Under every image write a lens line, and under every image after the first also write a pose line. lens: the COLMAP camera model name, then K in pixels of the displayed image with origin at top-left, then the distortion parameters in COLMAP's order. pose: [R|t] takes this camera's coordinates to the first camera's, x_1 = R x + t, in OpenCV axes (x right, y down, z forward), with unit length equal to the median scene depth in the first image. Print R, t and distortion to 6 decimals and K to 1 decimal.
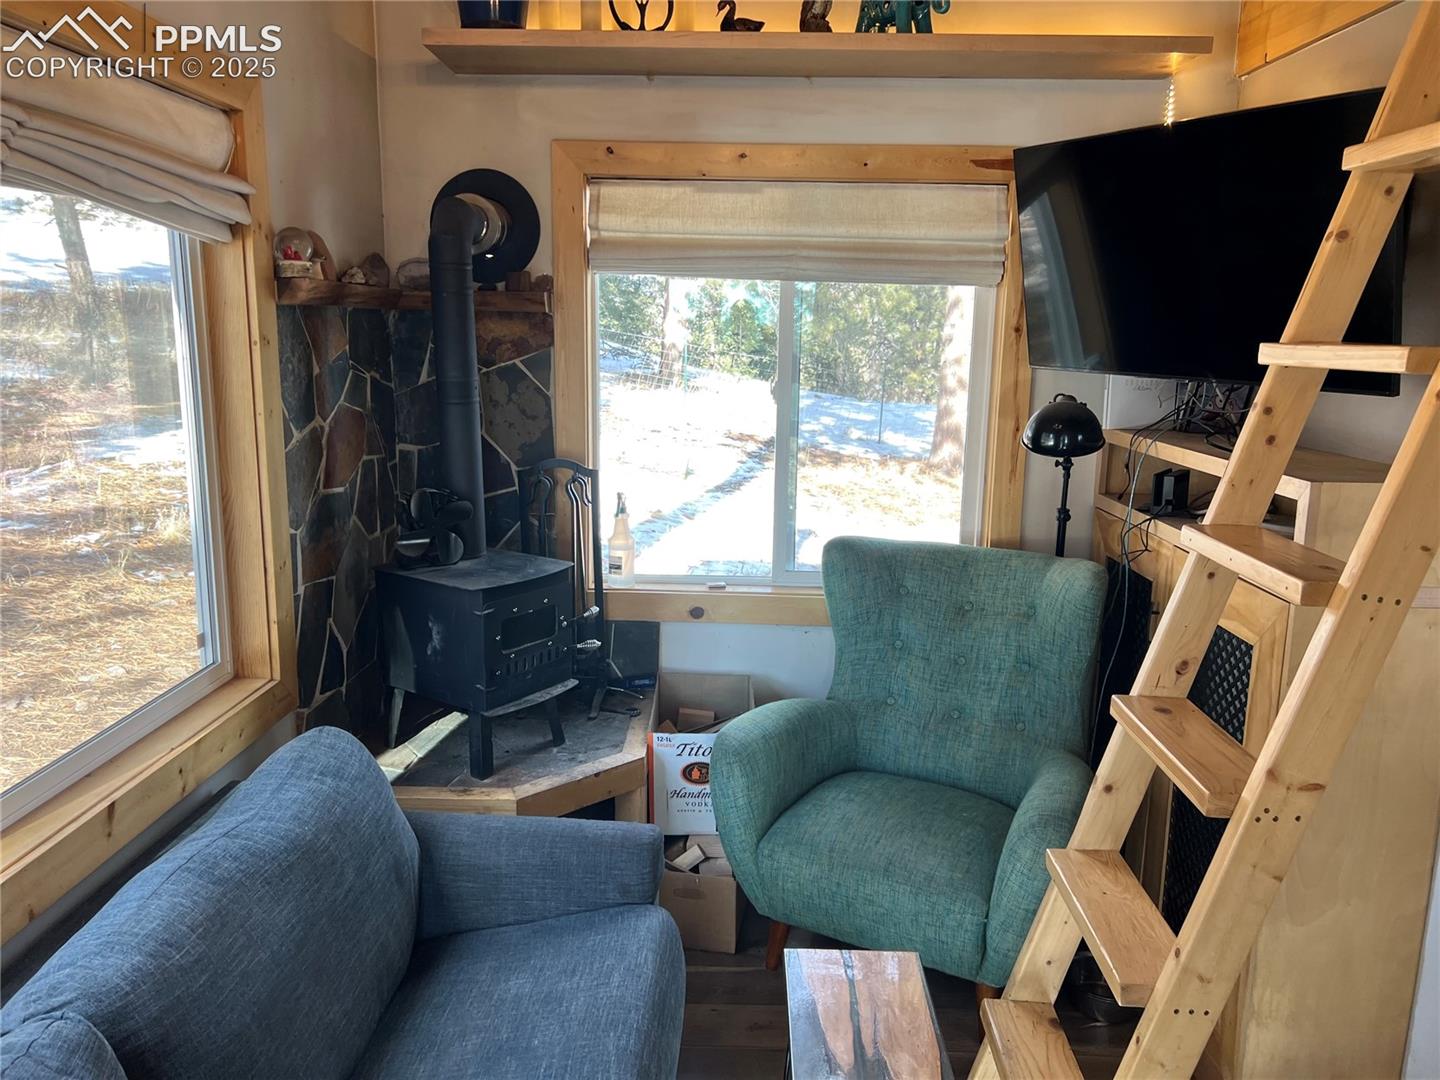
lens RADIAL K [[1082.8, 0, 717.8], [0, 1082.8, 527.3], [0, 0, 1]] dist [0.045797, -0.002008]
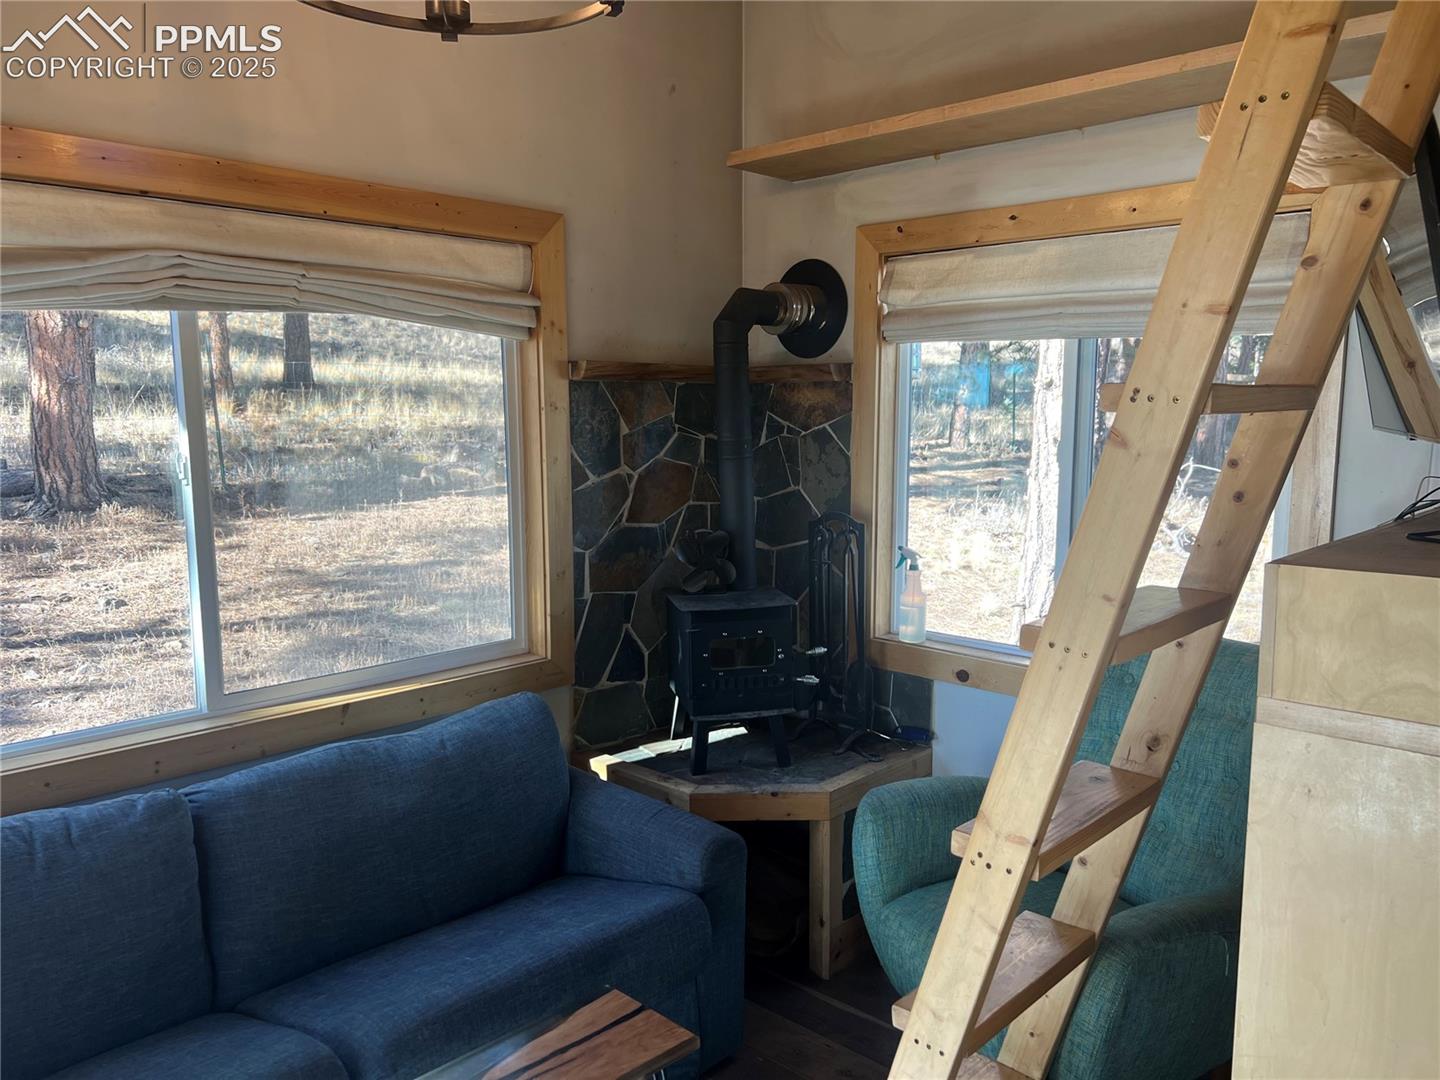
lens RADIAL K [[1082.8, 0, 712.7], [0, 1082.8, 551.4], [0, 0, 1]] dist [0.045797, -0.002008]
pose [[0.756268, 0.071040, -0.650394, 0.482729], [-0.106012, 0.994257, -0.014670, 0.005379], [0.645616, 0.080044, 0.759455, 0.089183]]
